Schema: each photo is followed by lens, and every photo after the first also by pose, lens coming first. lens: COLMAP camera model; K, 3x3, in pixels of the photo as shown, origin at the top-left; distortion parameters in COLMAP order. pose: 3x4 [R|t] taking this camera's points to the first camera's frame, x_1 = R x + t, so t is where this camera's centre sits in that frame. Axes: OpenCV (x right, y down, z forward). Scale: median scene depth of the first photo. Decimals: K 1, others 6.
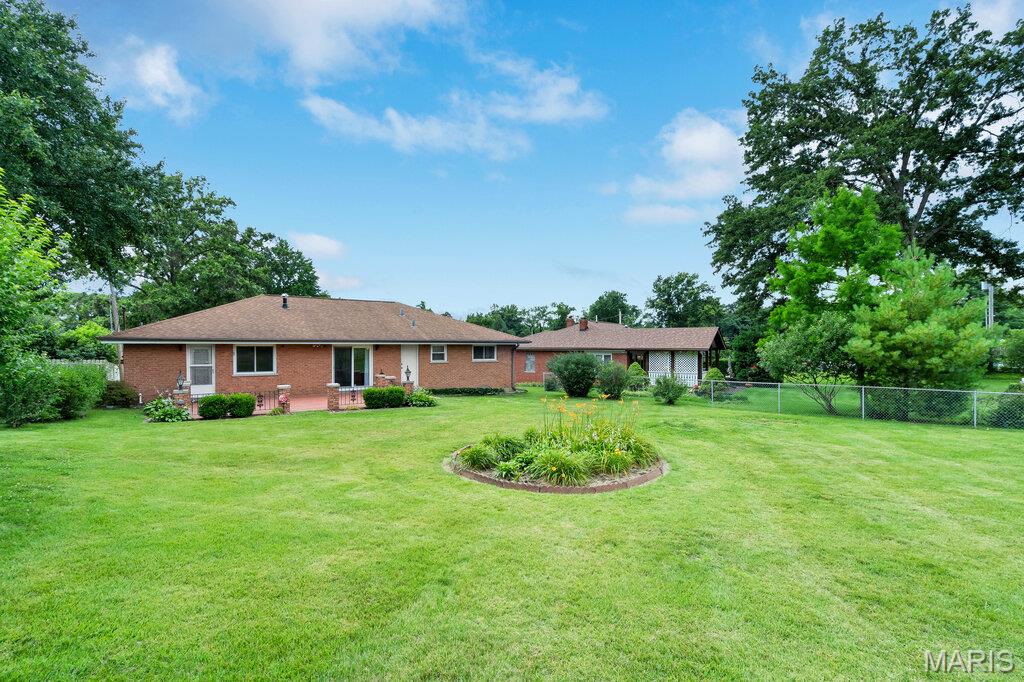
lens RADIAL K [[463.4, 0, 510.0], [0, 463.4, 357.3], [0, 0, 1]] dist [0.002144, 0.000269]
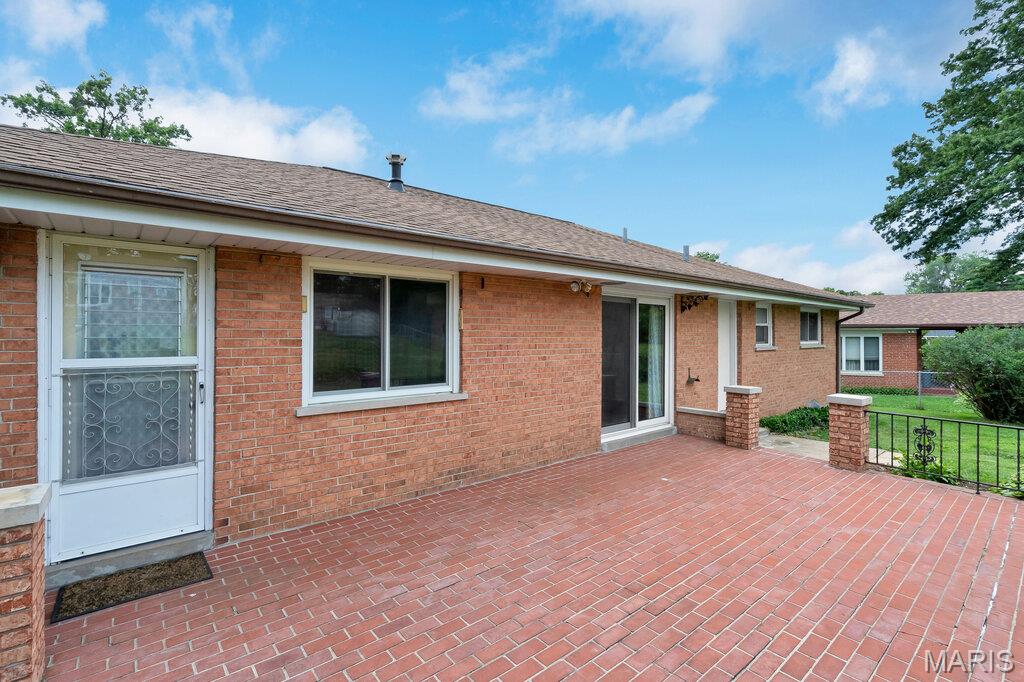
lens RADIAL K [[464.4, 0, 512.0], [0, 464.4, 341.0], [0, 0, 1]] dist [0.000134, 0.001160]
pose [[0.995967, -0.008400, 0.089325, -0.431422], [0.010377, 0.999711, -0.021695, 0.011624], [-0.089117, 0.022535, 0.995766, 0.650453]]
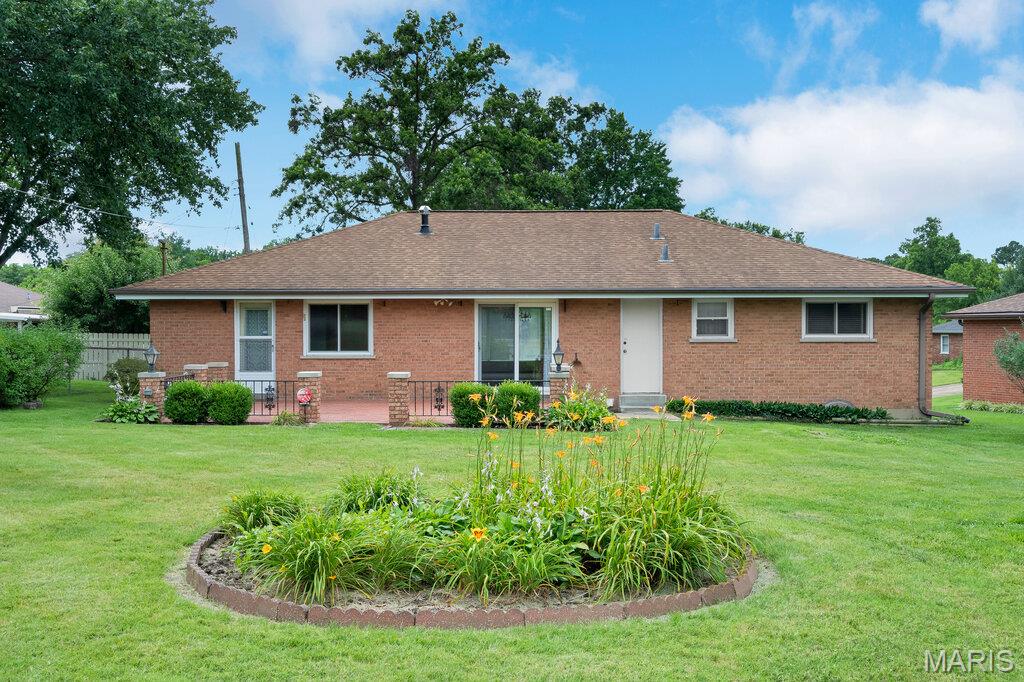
lens RADIAL K [[1008.6, 0, 512.0], [0, 1008.6, 341.0], [0, 0, 1]] dist [0.007115, 0.001781]
pose [[0.813357, 0.005680, -0.581737, 0.254054], [-0.011471, 0.999915, -0.006275, 0.020873], [0.581652, 0.011777, 0.813353, 0.136426]]
